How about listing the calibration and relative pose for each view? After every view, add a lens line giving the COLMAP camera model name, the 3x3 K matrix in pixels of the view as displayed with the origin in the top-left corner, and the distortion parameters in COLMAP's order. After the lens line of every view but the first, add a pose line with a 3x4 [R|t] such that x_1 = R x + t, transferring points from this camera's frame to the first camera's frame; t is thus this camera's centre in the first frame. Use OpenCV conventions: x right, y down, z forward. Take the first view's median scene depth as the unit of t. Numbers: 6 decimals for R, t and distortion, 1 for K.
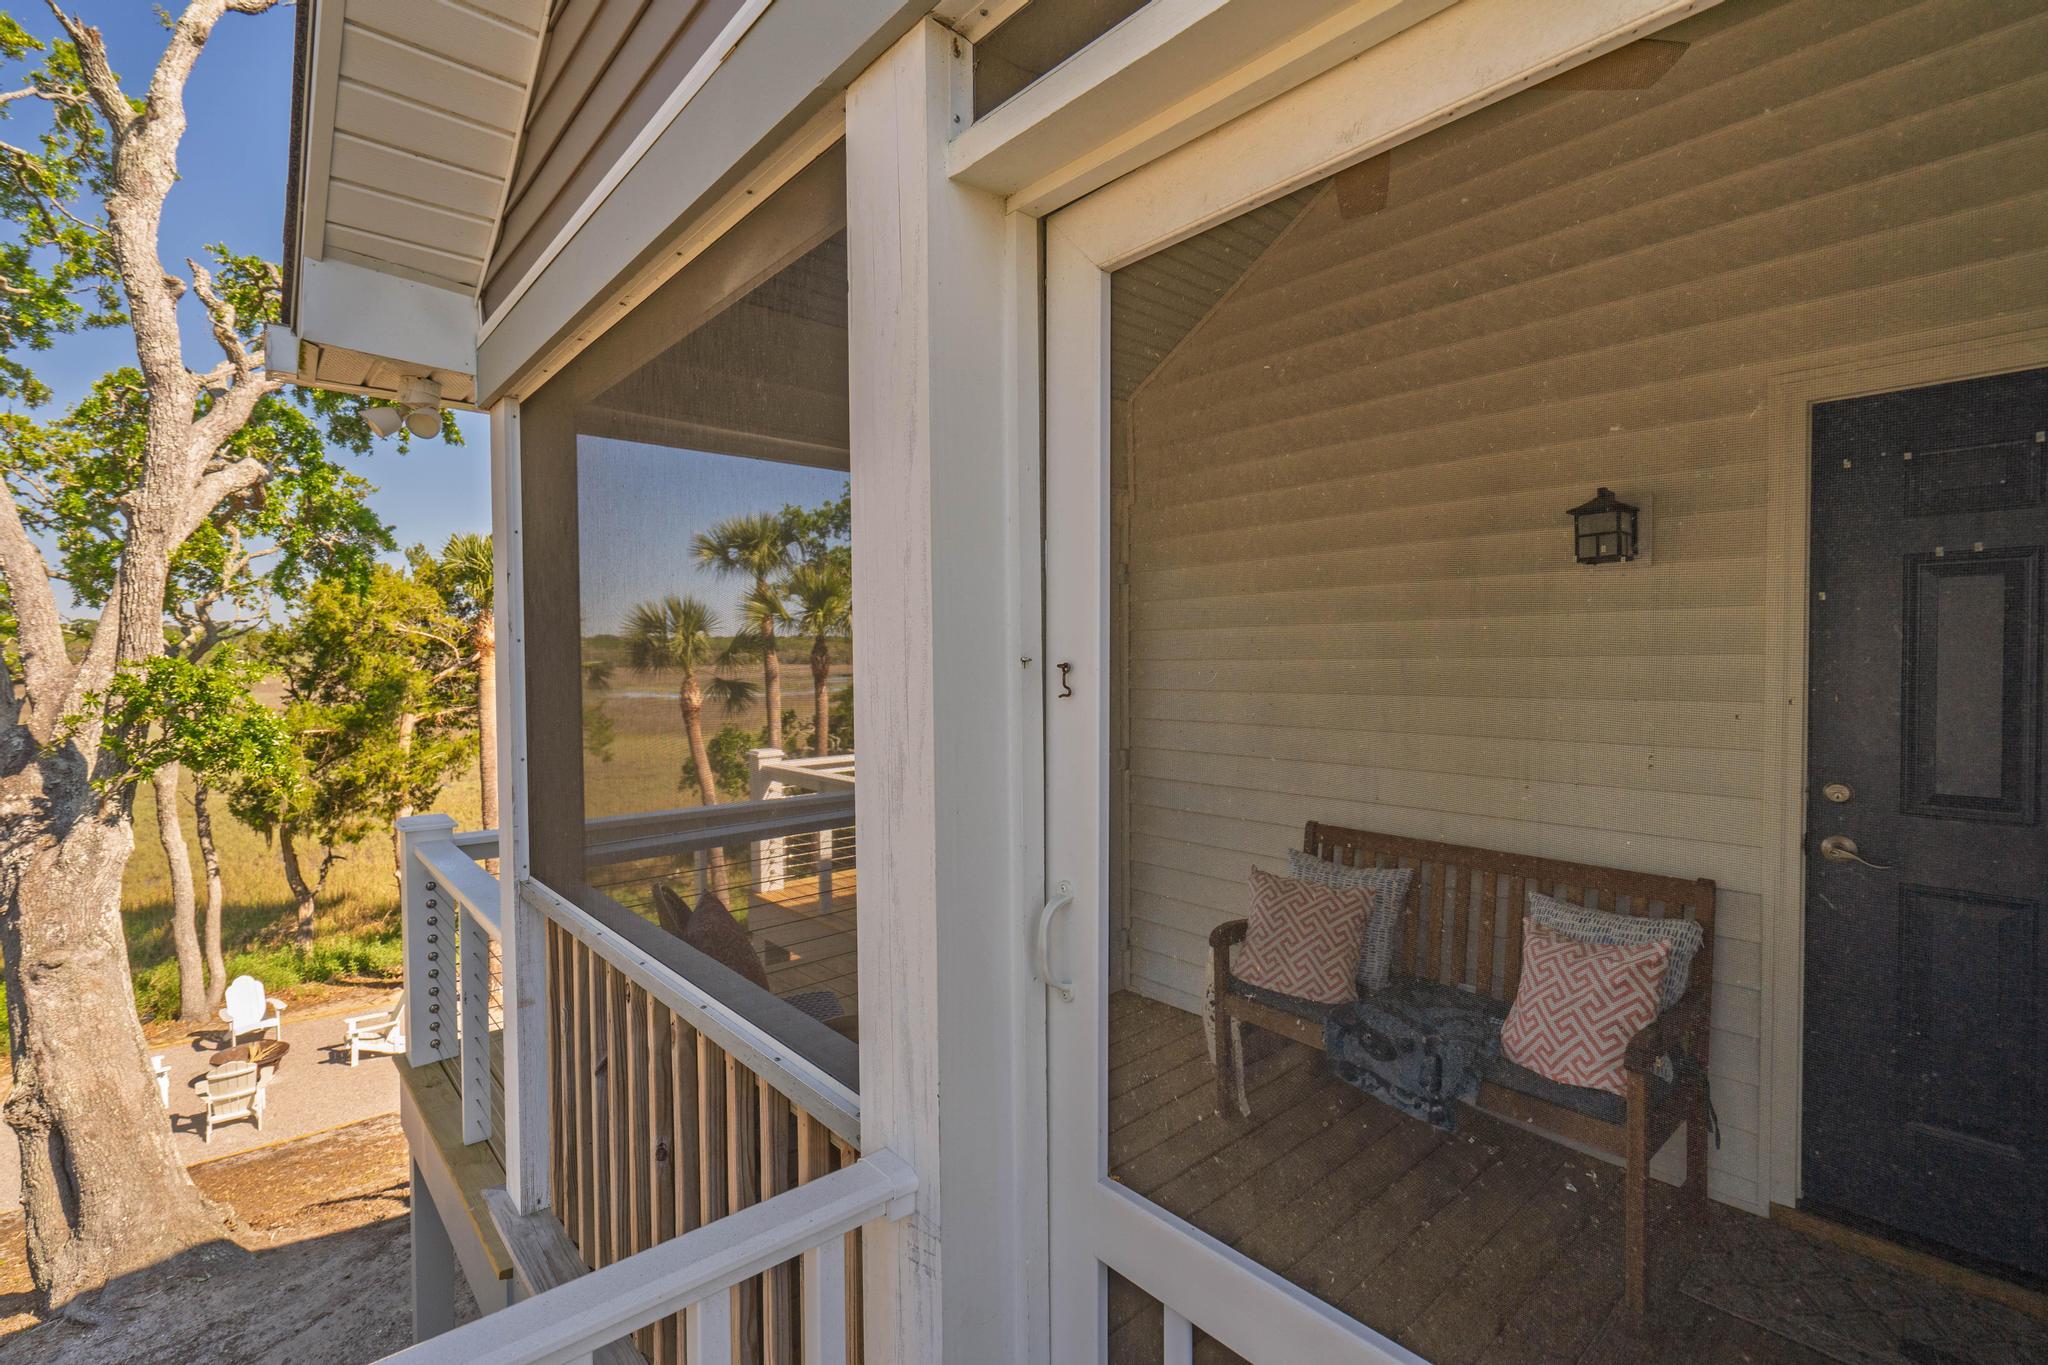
lens RADIAL K [[917.5, 0, 1018.8], [0, 917.5, 680.1], [0, 0, 1]] dist [-0.003142, -0.000468]
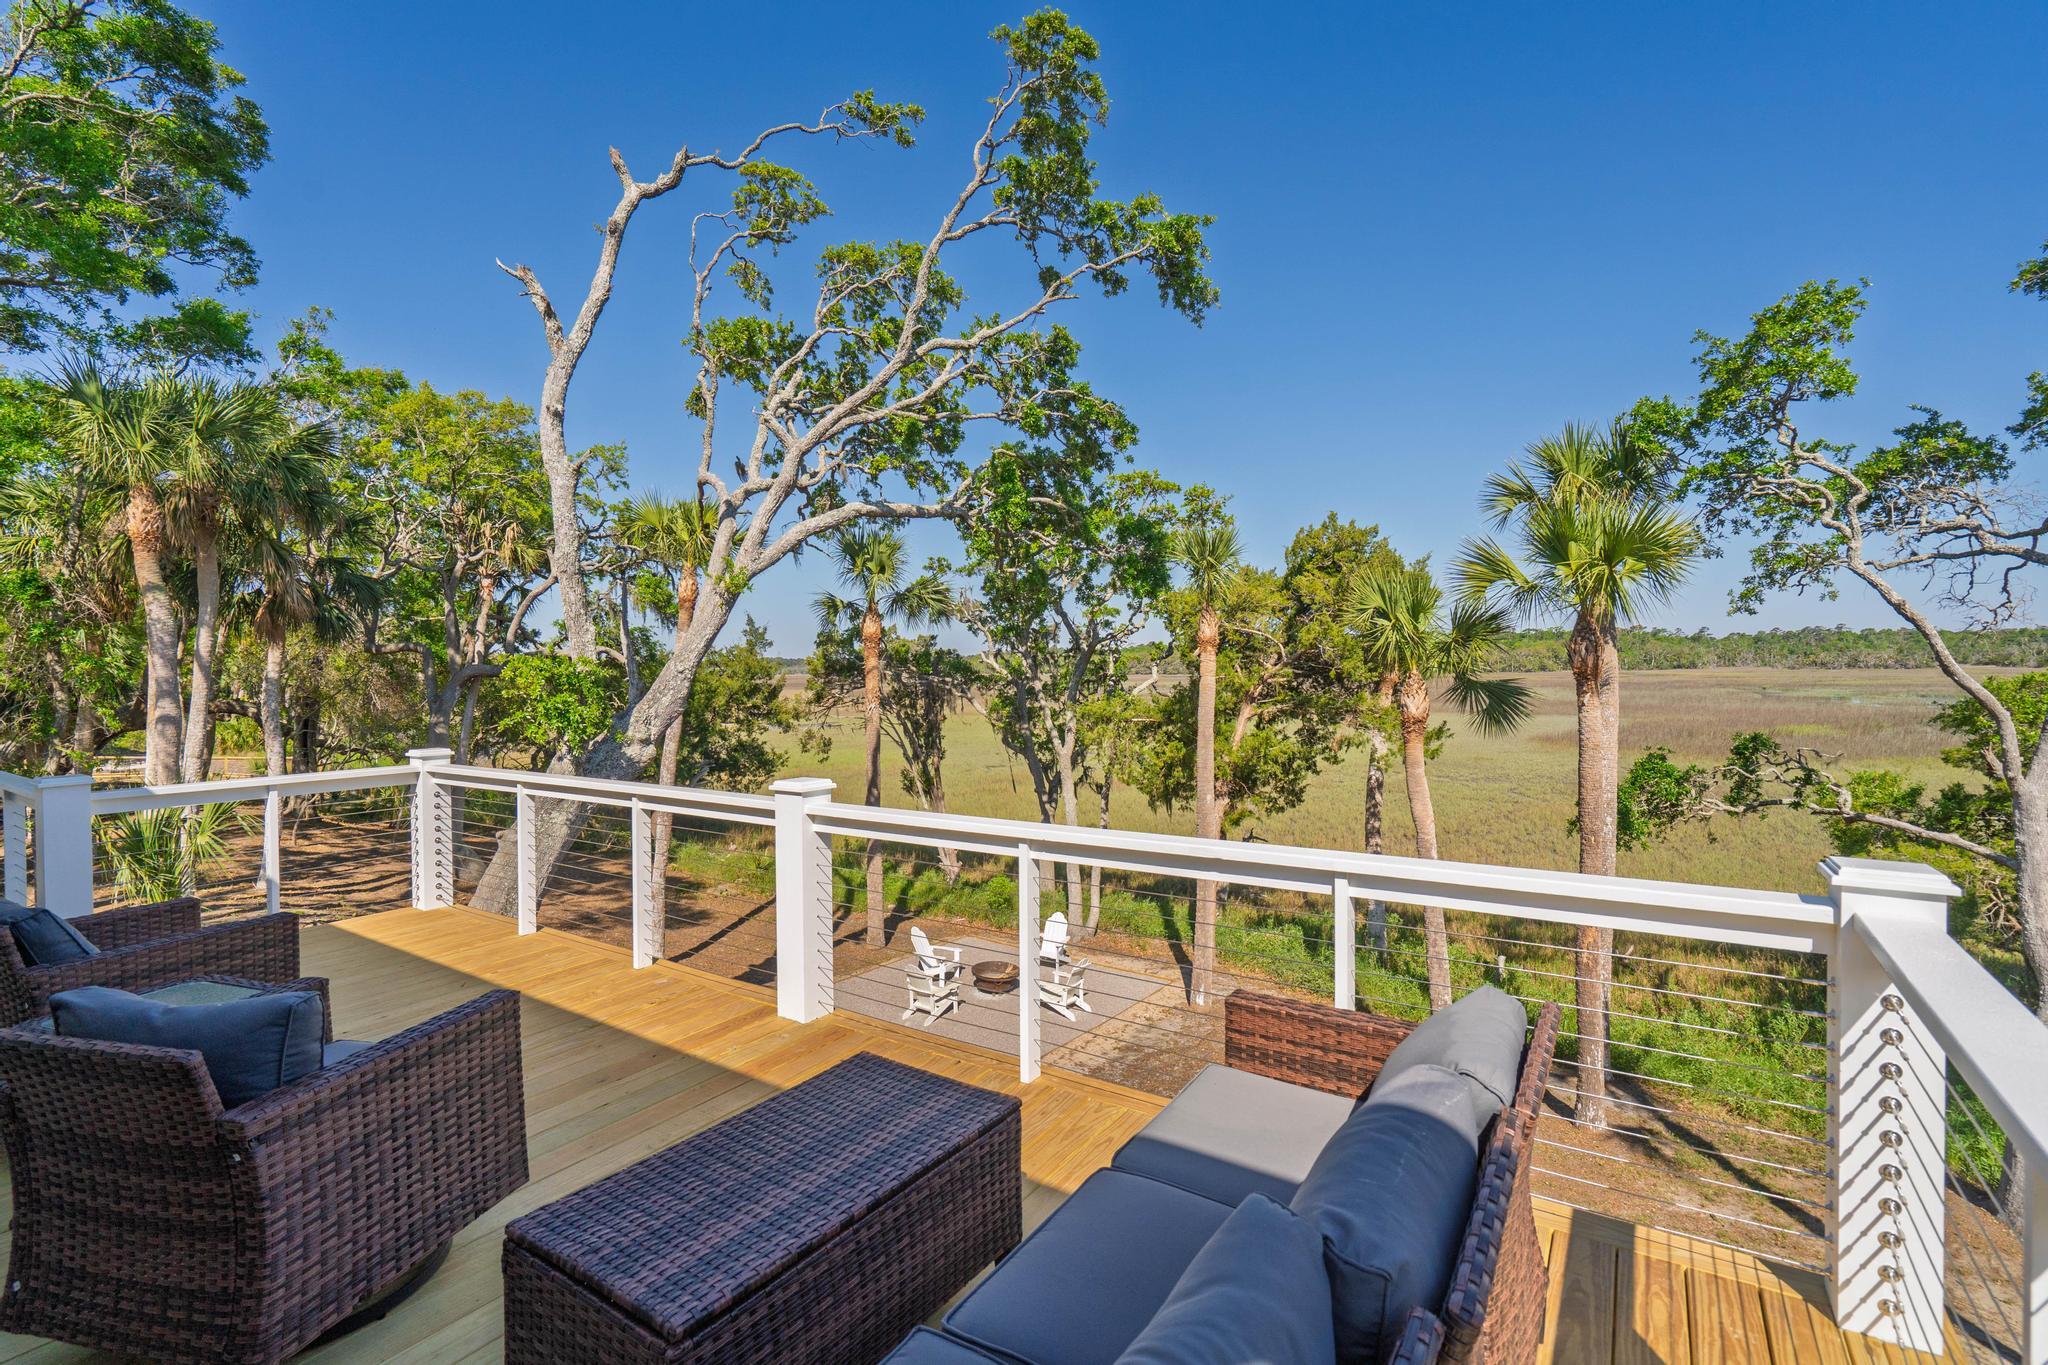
lens RADIAL K [[937.9, 0, 1010.5], [0, 937.9, 680.1], [0, 0, 1]] dist [-0.002086, 0.000569]
pose [[0.238365, 0.013634, -0.971080, 0.287061], [-0.012703, 0.999860, 0.010920, -0.003392], [0.971093, 0.009732, 0.238504, 0.500430]]
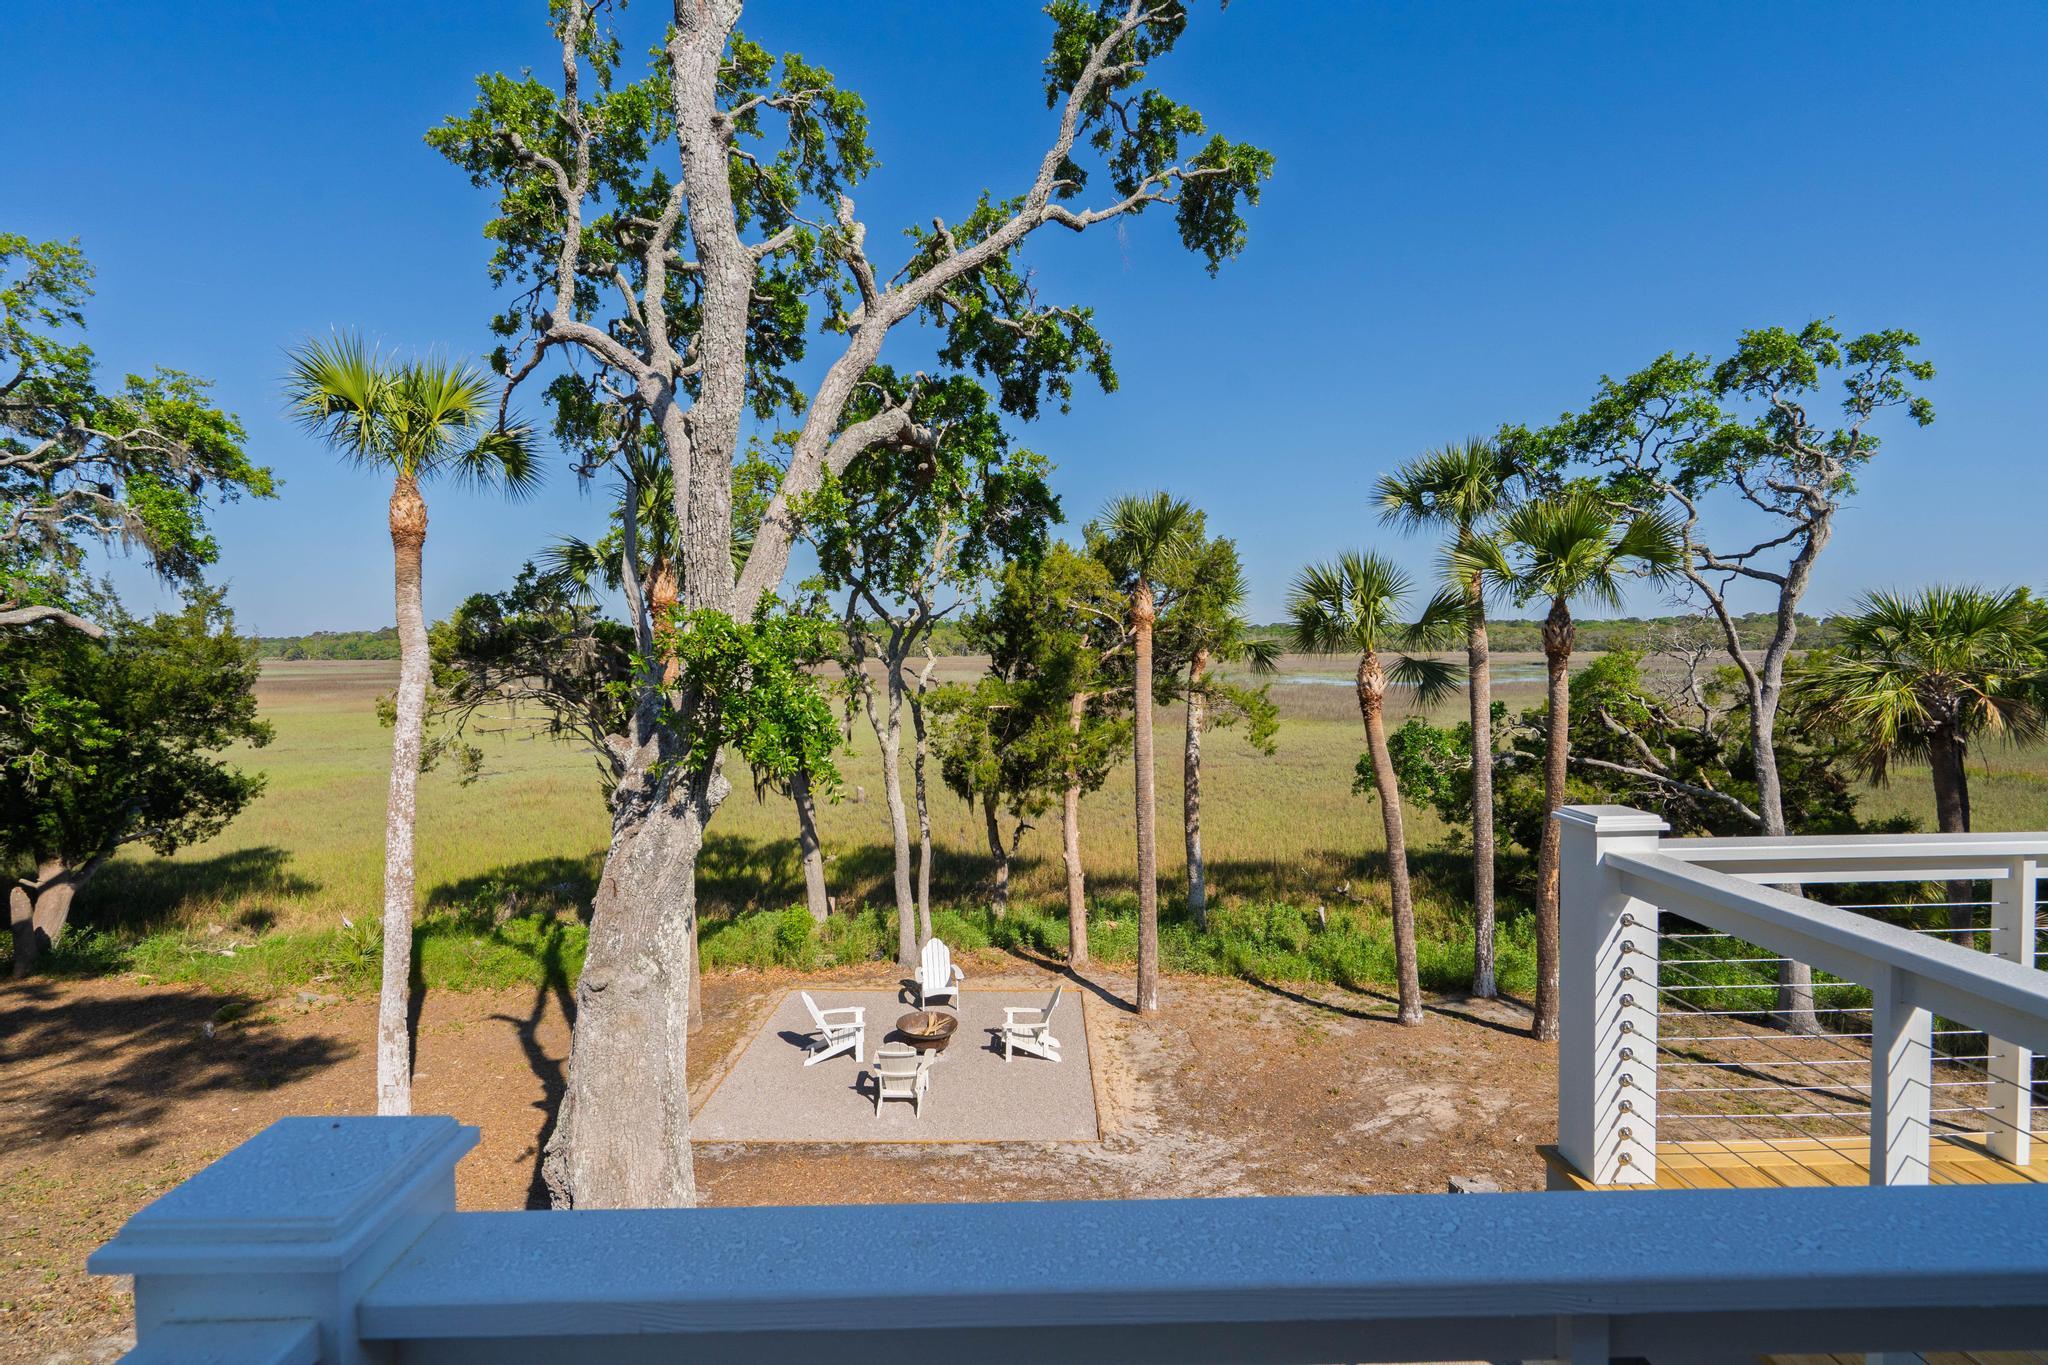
lens RADIAL K [[937.9, 0, 1010.5], [0, 937.9, 680.1], [0, 0, 1]] dist [-0.002086, 0.000569]
pose [[0.763651, 0.020458, -0.645305, -0.078491], [-0.010969, 0.999765, 0.018715, 0.005970], [0.645536, -0.007213, 0.763695, 0.195604]]
